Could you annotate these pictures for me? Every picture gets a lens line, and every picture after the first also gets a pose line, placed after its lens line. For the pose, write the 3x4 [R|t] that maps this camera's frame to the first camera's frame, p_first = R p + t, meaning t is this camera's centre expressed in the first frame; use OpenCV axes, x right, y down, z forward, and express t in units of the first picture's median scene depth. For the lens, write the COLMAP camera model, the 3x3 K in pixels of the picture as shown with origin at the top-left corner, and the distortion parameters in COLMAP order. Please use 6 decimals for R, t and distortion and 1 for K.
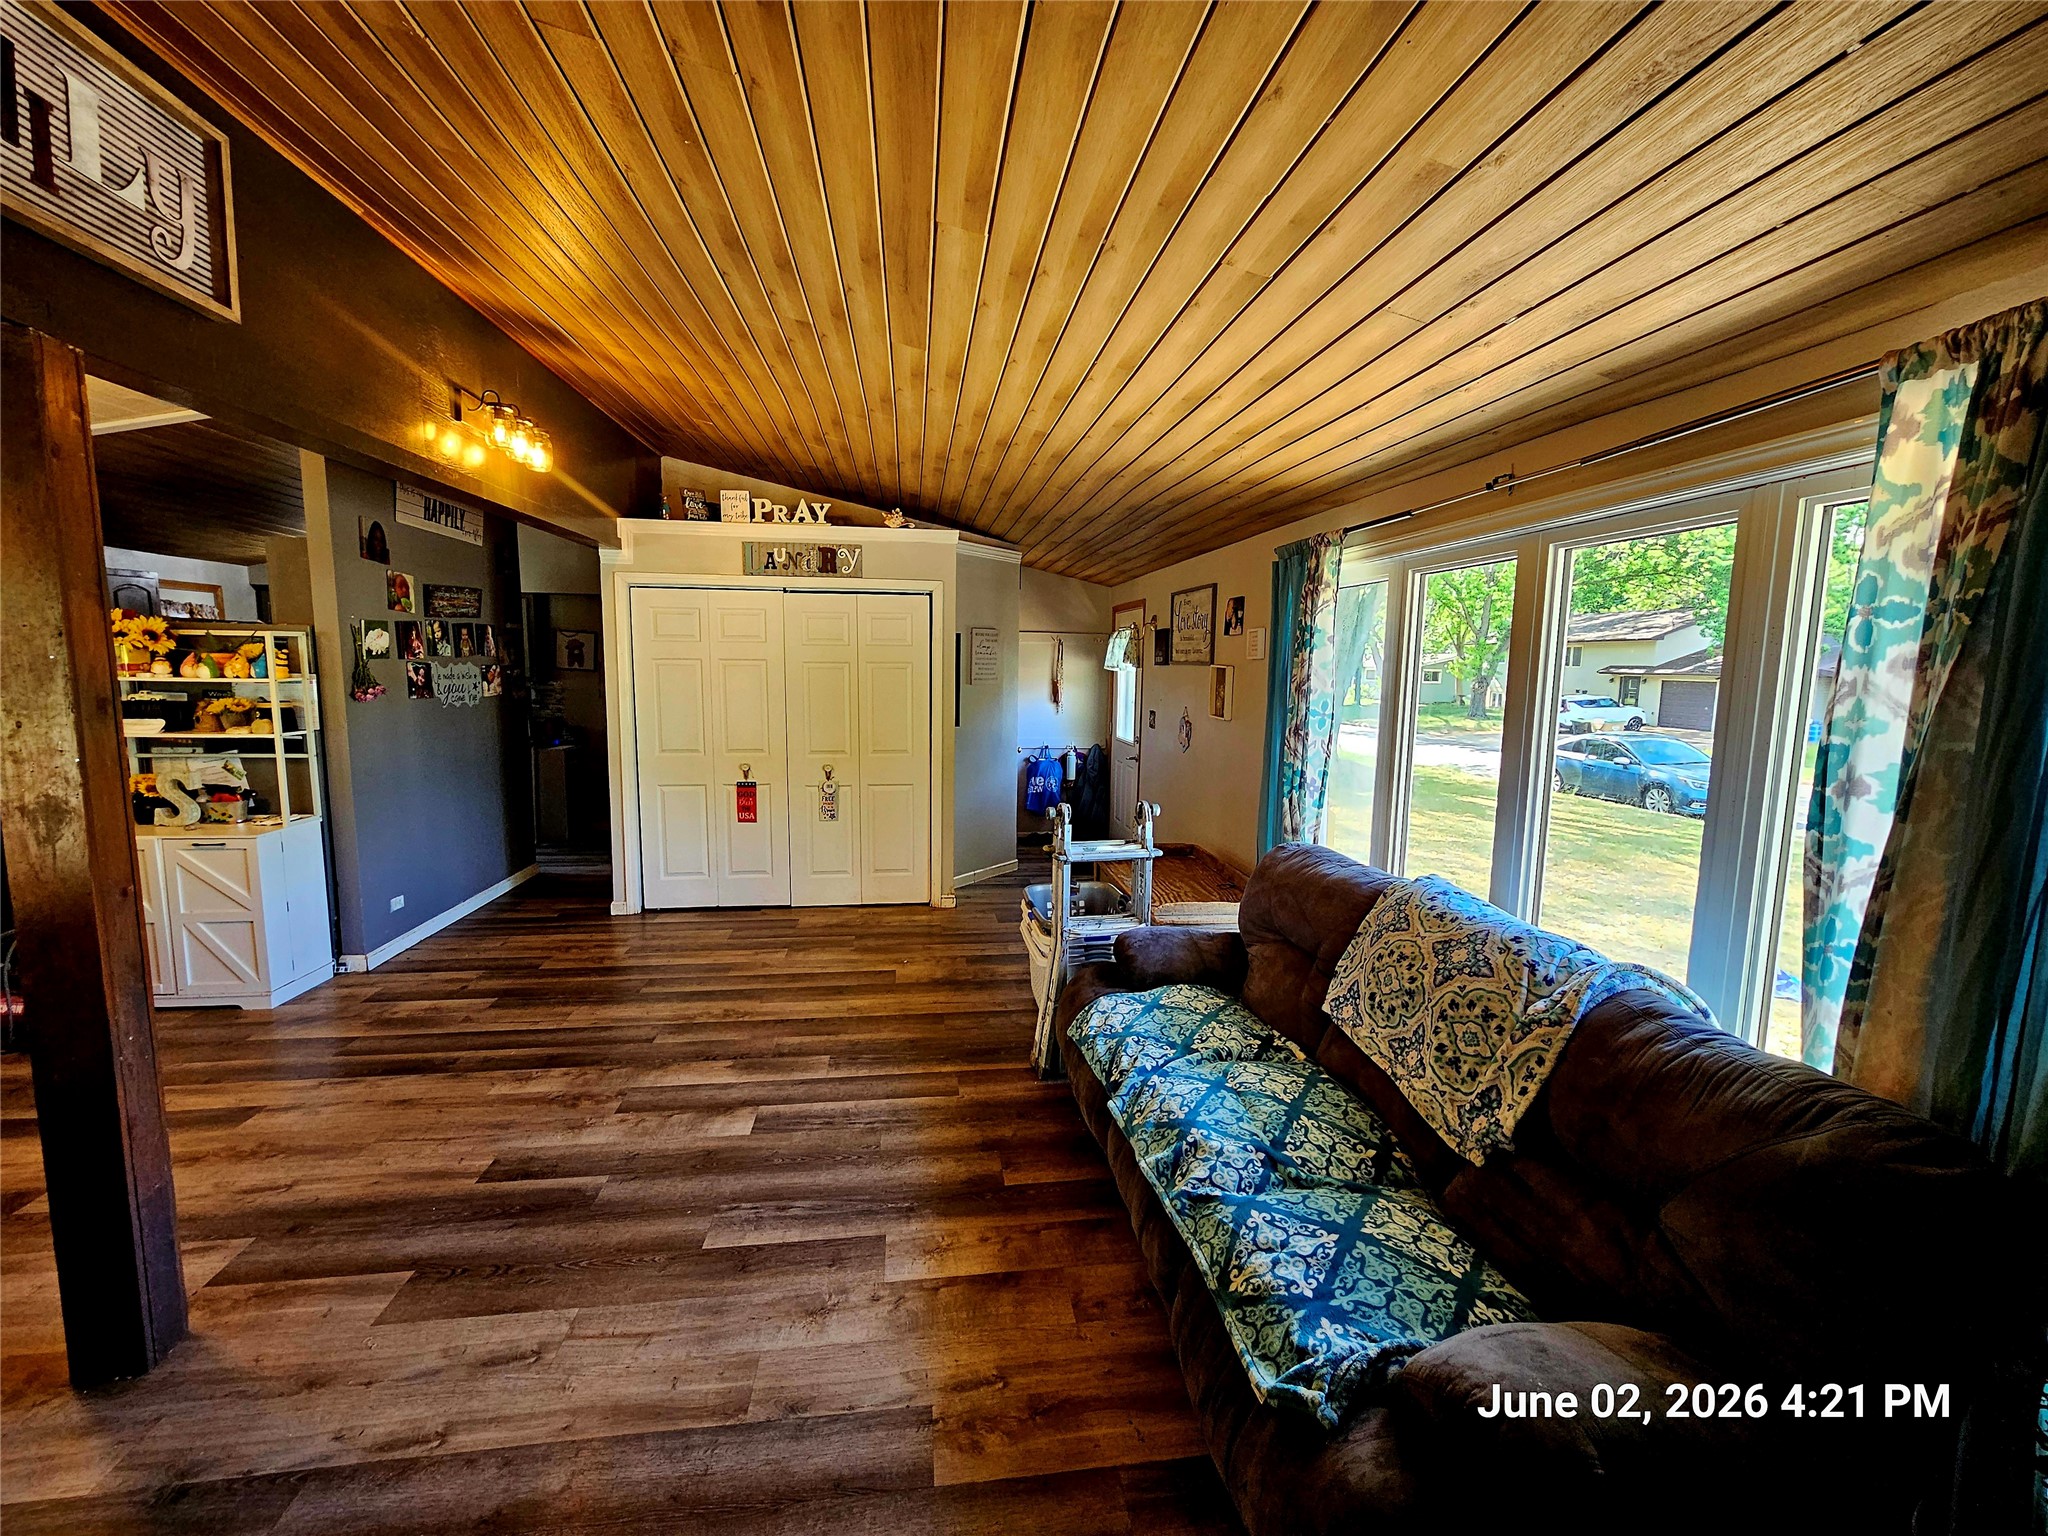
lens RADIAL K [[845.9, 0, 1024.6], [0, 845.9, 763.8], [0, 0, 1]] dist [0.001345, 0.000869]
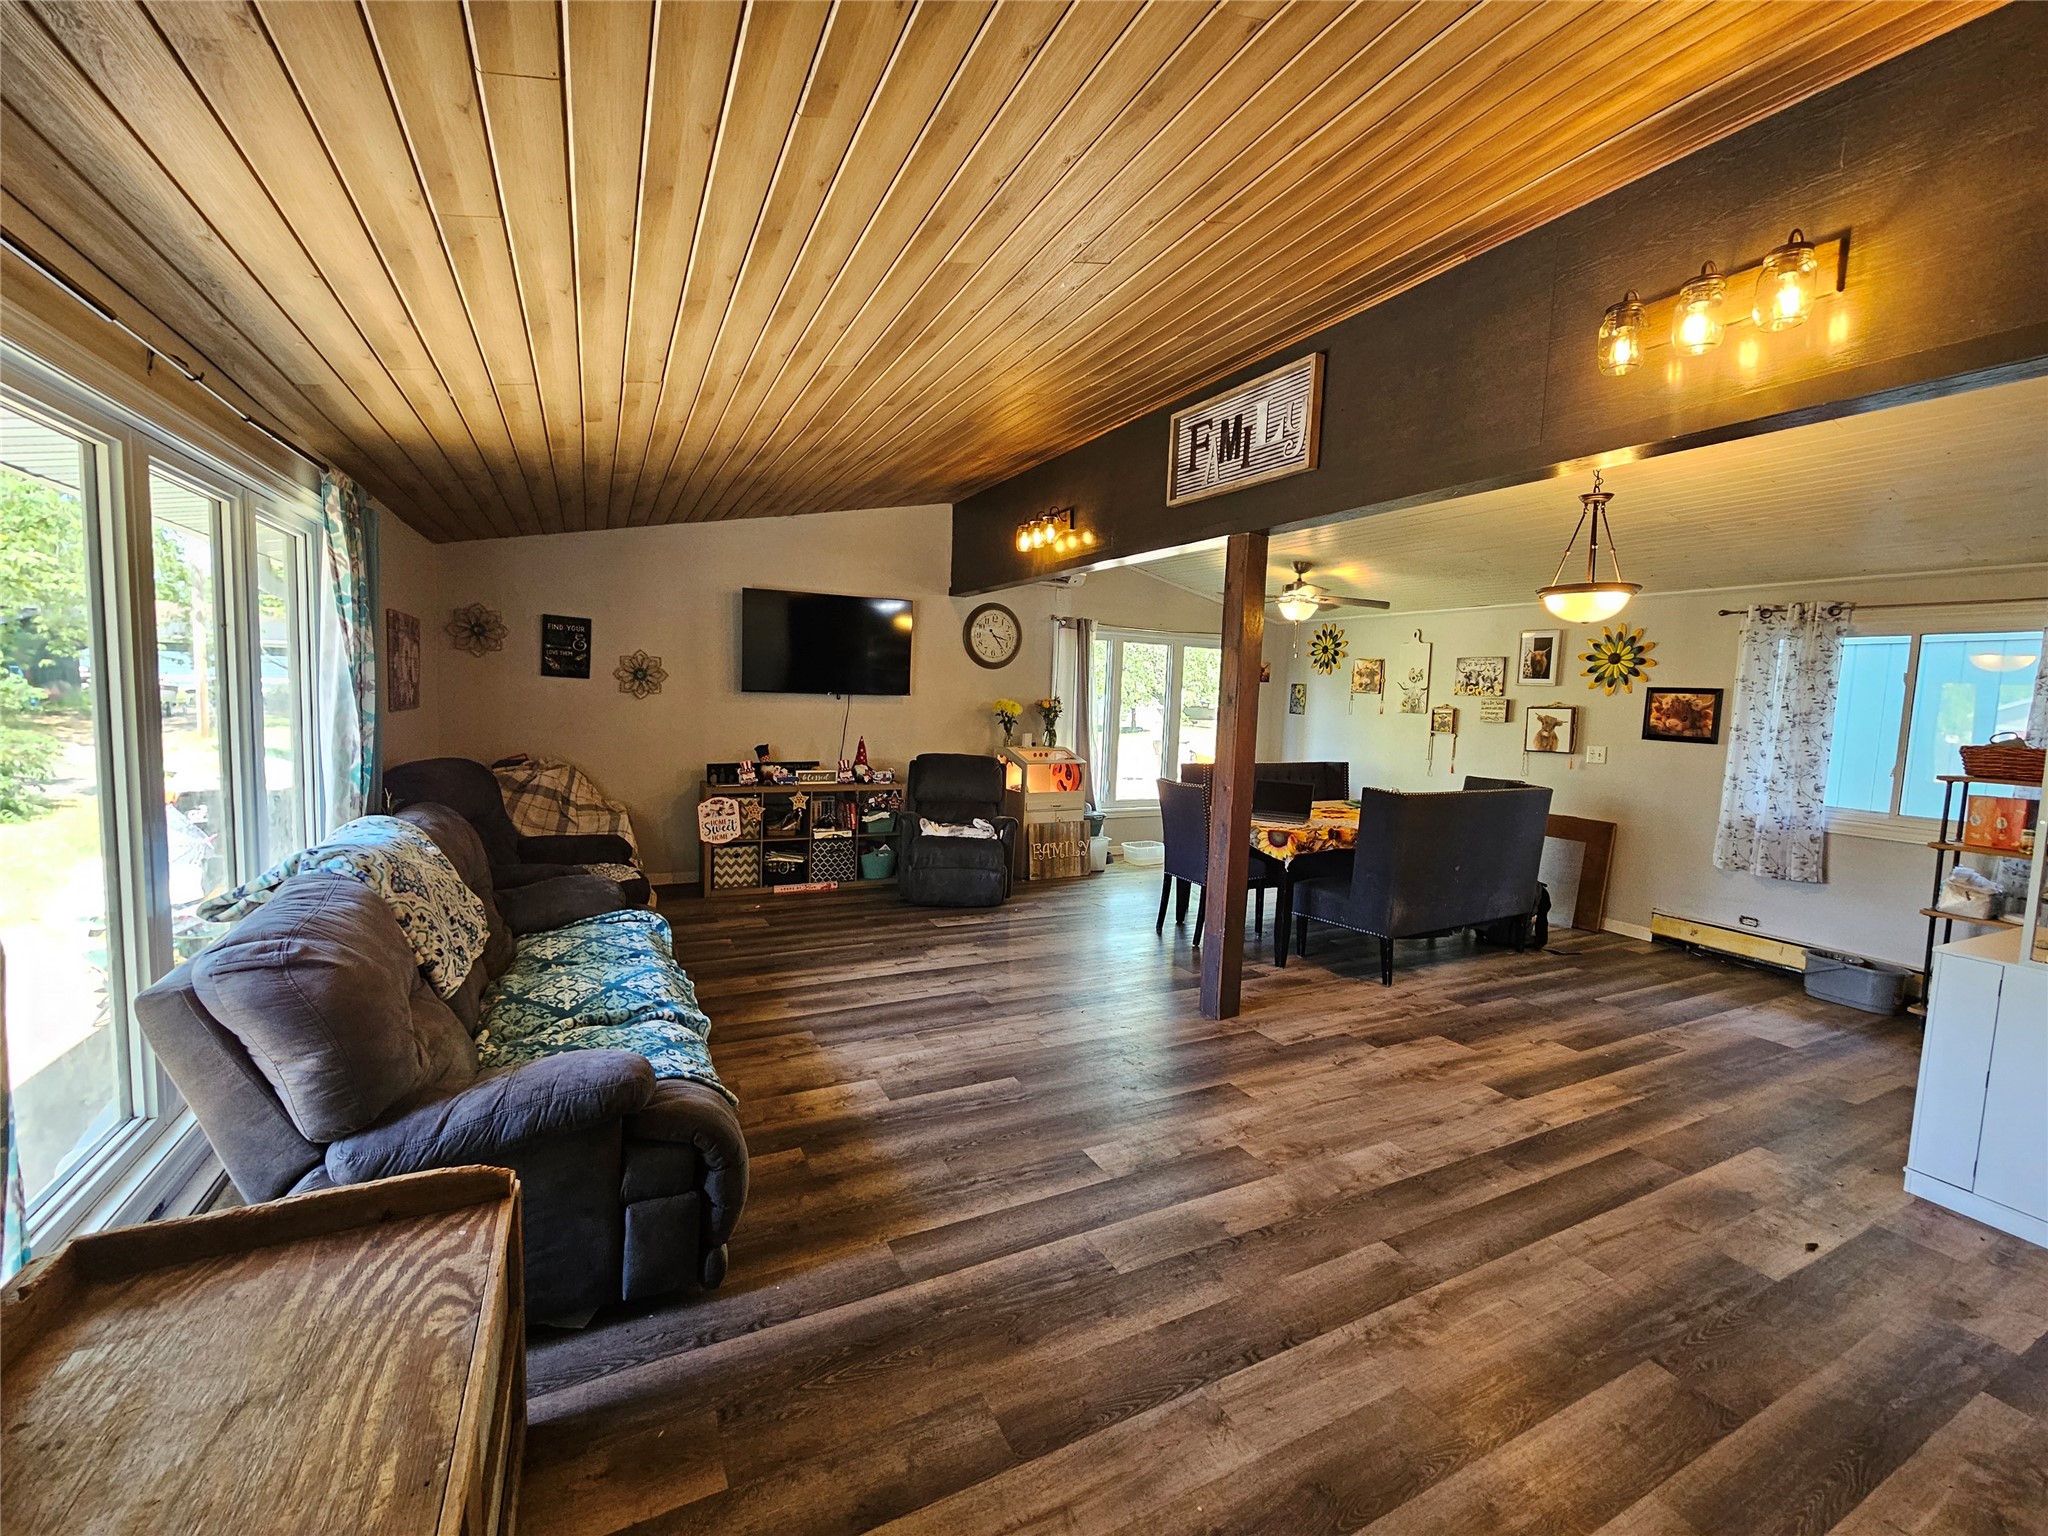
lens RADIAL K [[845.9, 0, 1026.2], [0, 845.9, 766.2], [0, 0, 1]] dist [0.001345, 0.000869]
pose [[-0.942606, -0.021383, -0.333221, 0.071909], [-0.091767, 0.976110, 0.196948, -0.188685], [0.321049, 0.216223, -0.922049, 1.938709]]
